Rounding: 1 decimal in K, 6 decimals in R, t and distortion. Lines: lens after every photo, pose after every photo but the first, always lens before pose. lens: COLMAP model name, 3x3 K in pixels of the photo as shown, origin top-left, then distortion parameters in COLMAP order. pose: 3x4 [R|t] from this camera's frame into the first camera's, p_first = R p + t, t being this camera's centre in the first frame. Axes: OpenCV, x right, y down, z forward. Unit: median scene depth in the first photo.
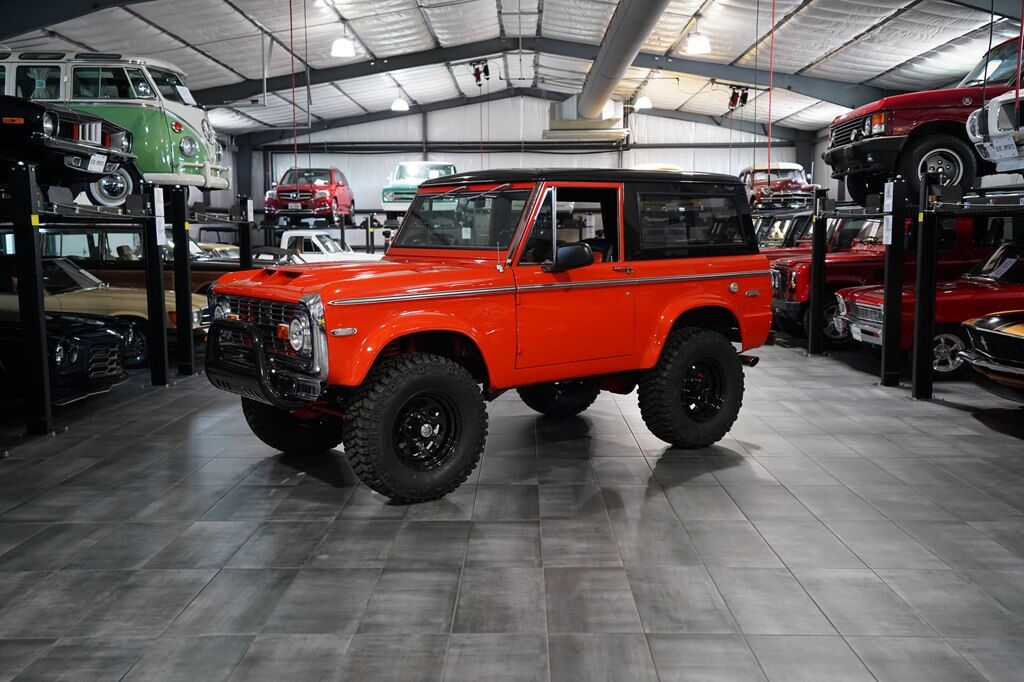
lens RADIAL K [[973.0, 0, 509.6], [0, 973.0, 337.8], [0, 0, 1]] dist [0.073987, 0.019547]
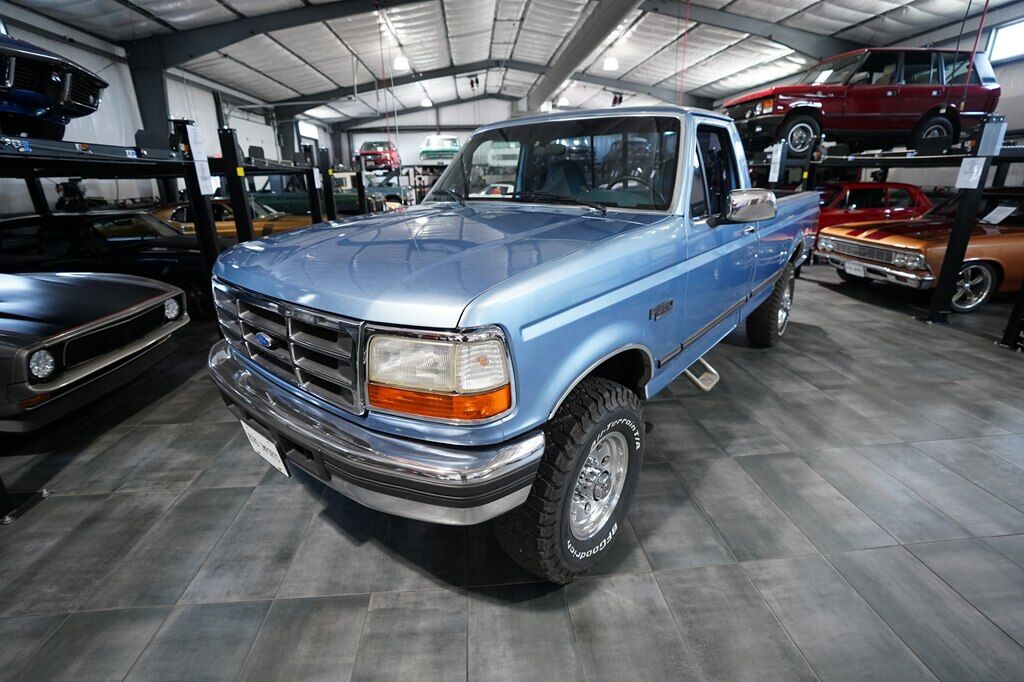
lens RADIAL K [[472.4, 0, 514.6], [0, 472.4, 338.9], [0, 0, 1]] dist [-0.065133, 0.024262]
pose [[0.994881, -0.041601, 0.092096, -0.065944], [0.020165, 0.974734, 0.222457, -0.010418], [-0.099024, -0.219461, 0.970583, 0.114439]]
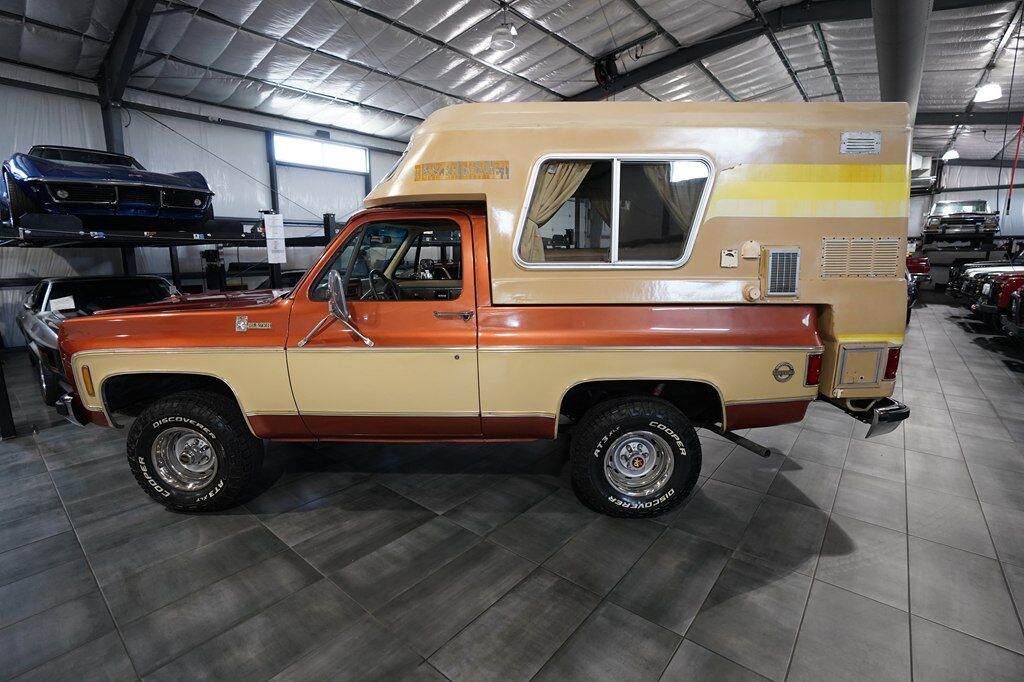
lens RADIAL K [[472.4, 0, 514.6], [0, 472.4, 338.9], [0, 0, 1]] dist [-0.065133, 0.024262]
pose [[0.781151, 0.119325, -0.612834, 0.109374], [-0.070536, 0.992149, 0.103273, -0.024388], [0.620345, -0.037445, 0.783434, 0.211156]]
